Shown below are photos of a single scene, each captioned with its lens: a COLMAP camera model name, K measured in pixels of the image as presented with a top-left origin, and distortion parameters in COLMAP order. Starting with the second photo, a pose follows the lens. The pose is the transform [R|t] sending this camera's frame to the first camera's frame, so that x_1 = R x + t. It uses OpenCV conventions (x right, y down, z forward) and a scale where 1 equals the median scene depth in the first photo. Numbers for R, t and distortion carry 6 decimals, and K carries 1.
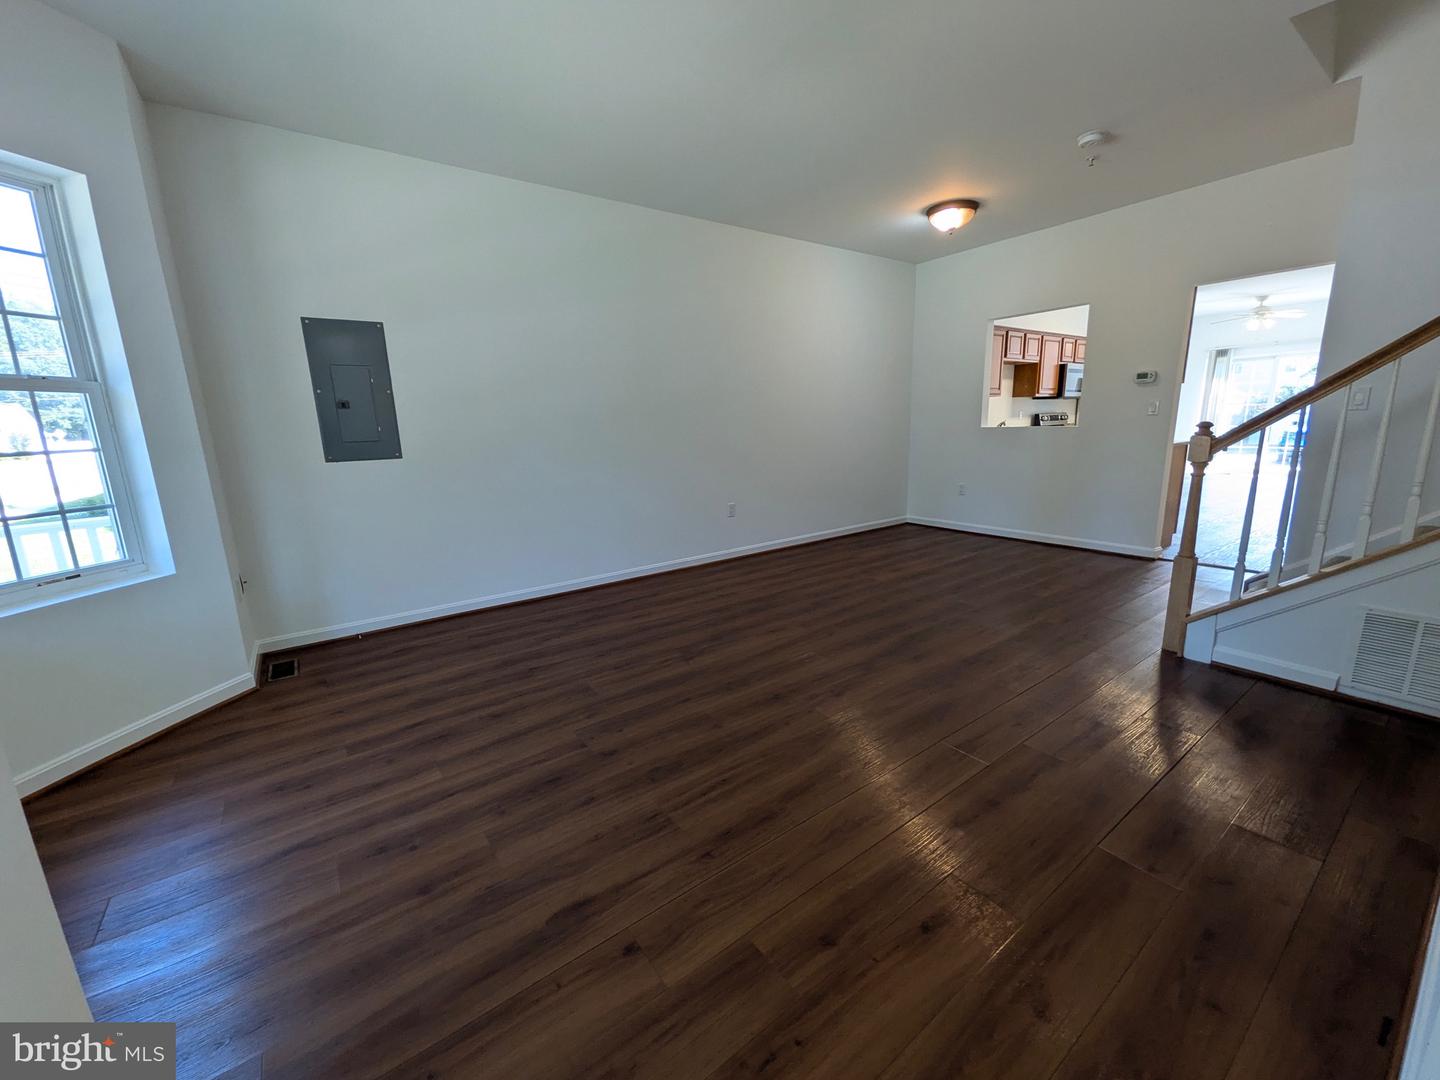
lens RADIAL K [[568.5, 0, 730.6], [0, 568.5, 536.6], [0, 0, 1]] dist [0.002096, 0.000084]
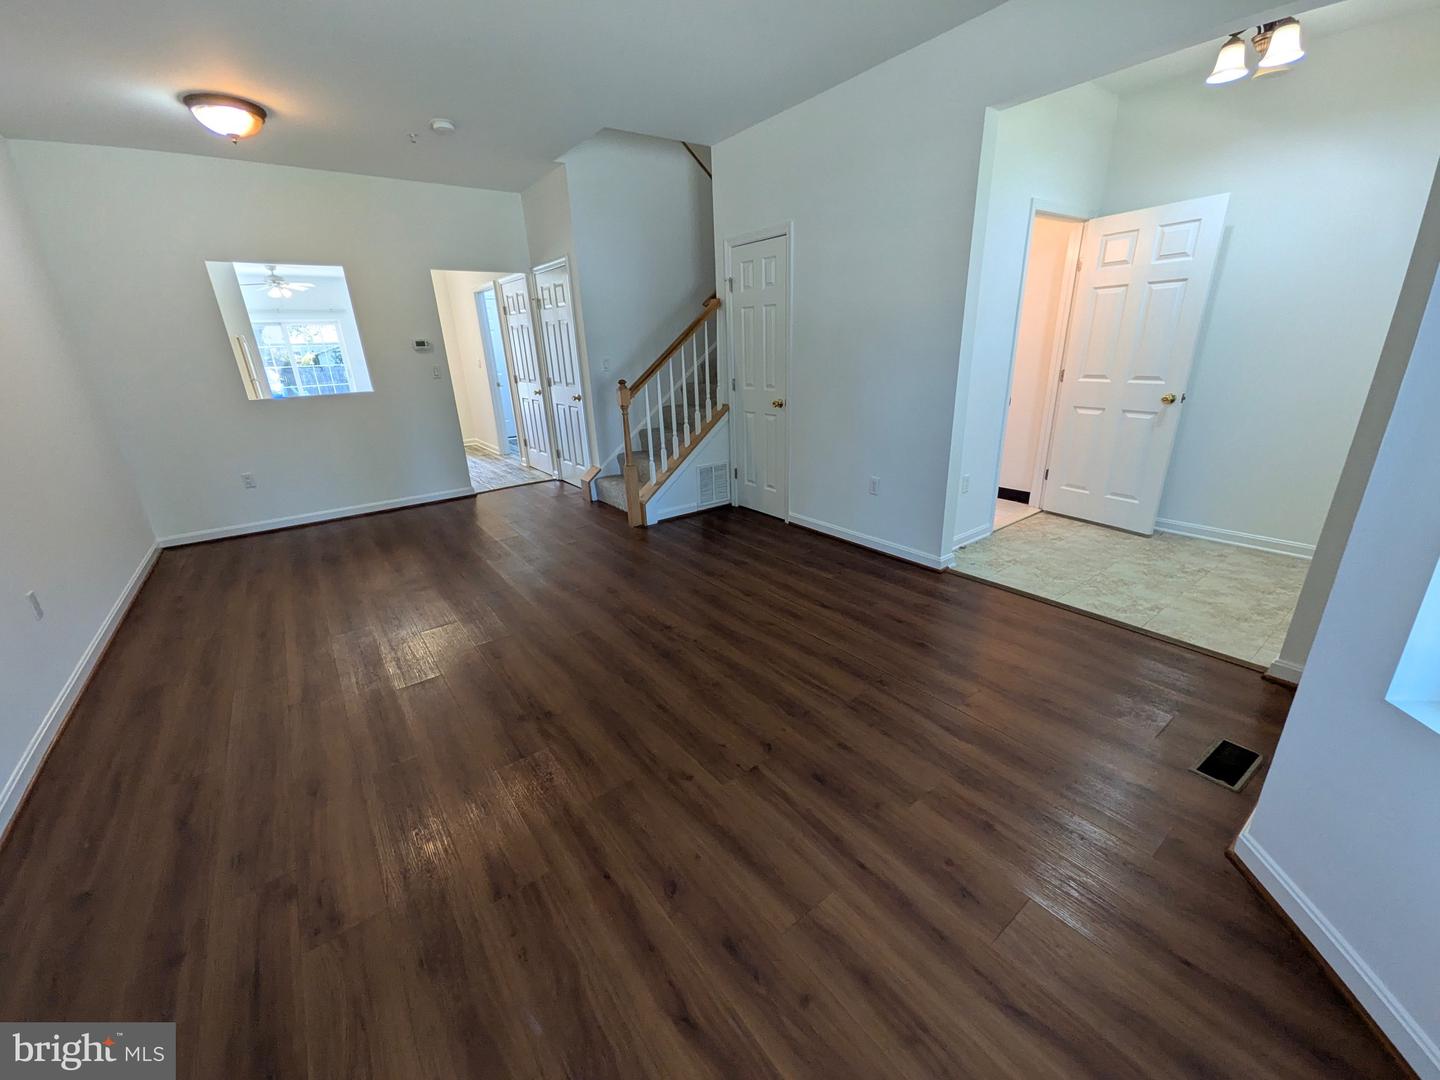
lens RADIAL K [[540.8, 0, 720.0], [0, 540.8, 540.0], [0, 0, 1]] dist [0.000071, -0.000047]
pose [[0.006195, -0.314813, 0.949134, -0.840006], [0.232959, 0.923491, 0.304787, -0.209313], [-0.972467, 0.219221, 0.079059, 0.798008]]
